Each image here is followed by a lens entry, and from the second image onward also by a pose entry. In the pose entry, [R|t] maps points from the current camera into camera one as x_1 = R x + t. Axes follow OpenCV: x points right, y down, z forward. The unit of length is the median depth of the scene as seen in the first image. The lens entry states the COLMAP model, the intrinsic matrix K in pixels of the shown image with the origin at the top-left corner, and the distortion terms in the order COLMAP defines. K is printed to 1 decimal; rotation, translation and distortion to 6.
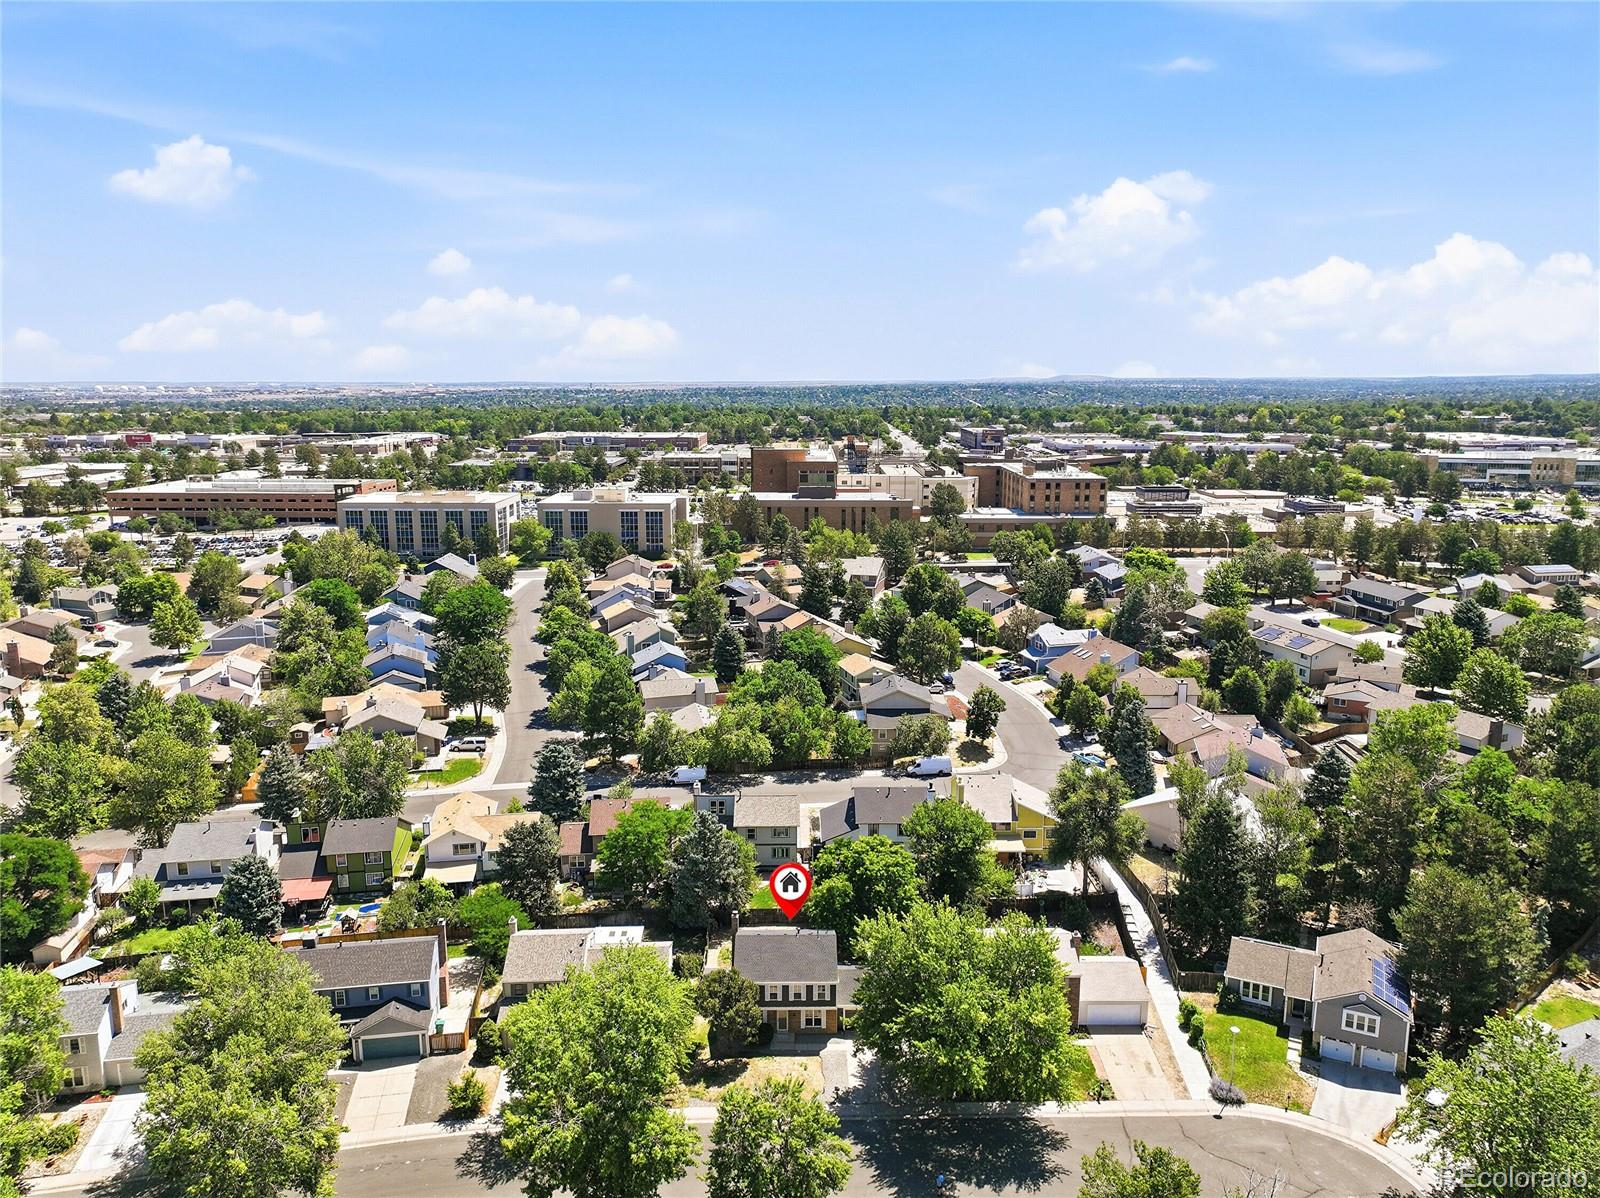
lens RADIAL K [[1063.6, 0, 800.0], [0, 1063.6, 599.0], [0, 0, 1]] dist [-0.011556, 0.021340]
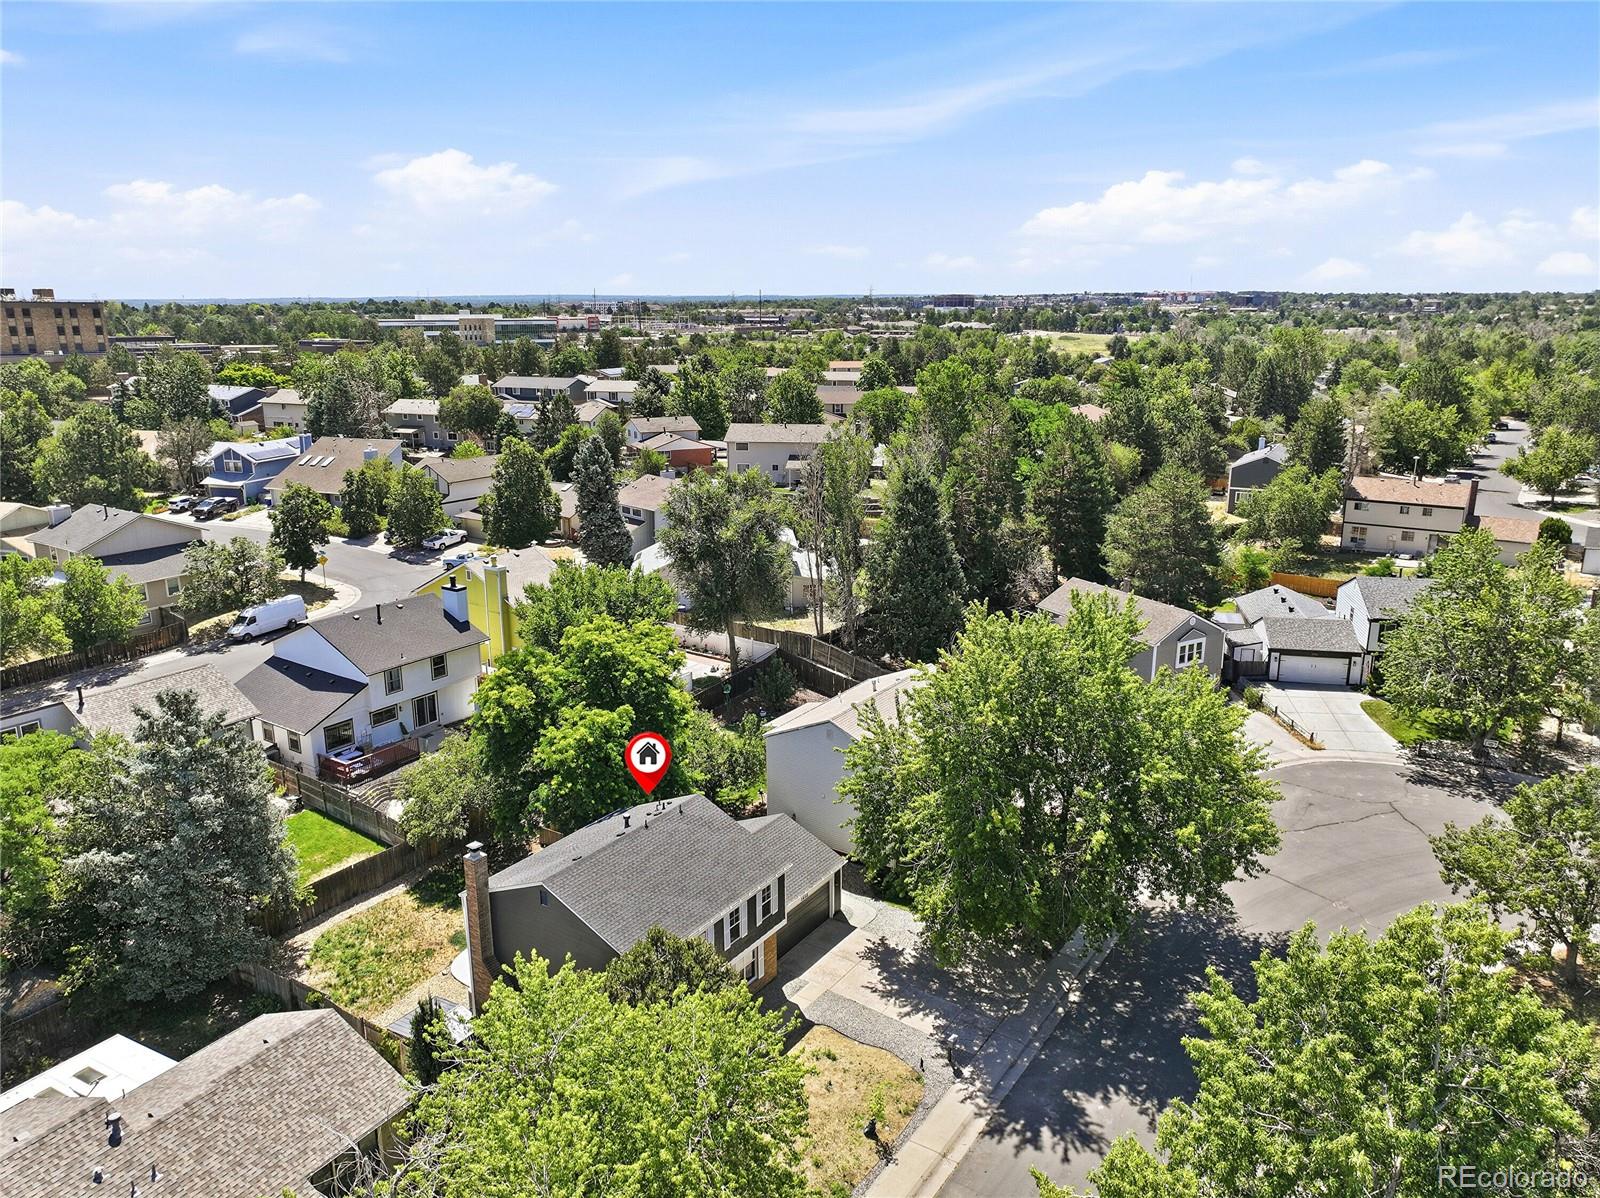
lens RADIAL K [[1063.6, 0, 800.0], [0, 1063.6, 599.0], [0, 0, 1]] dist [-0.011556, 0.021340]
pose [[0.568917, -0.212522, 0.794461, -0.160367], [0.133525, 0.977085, 0.165758, 0.072731], [-0.811483, 0.011778, 0.584257, 0.334424]]
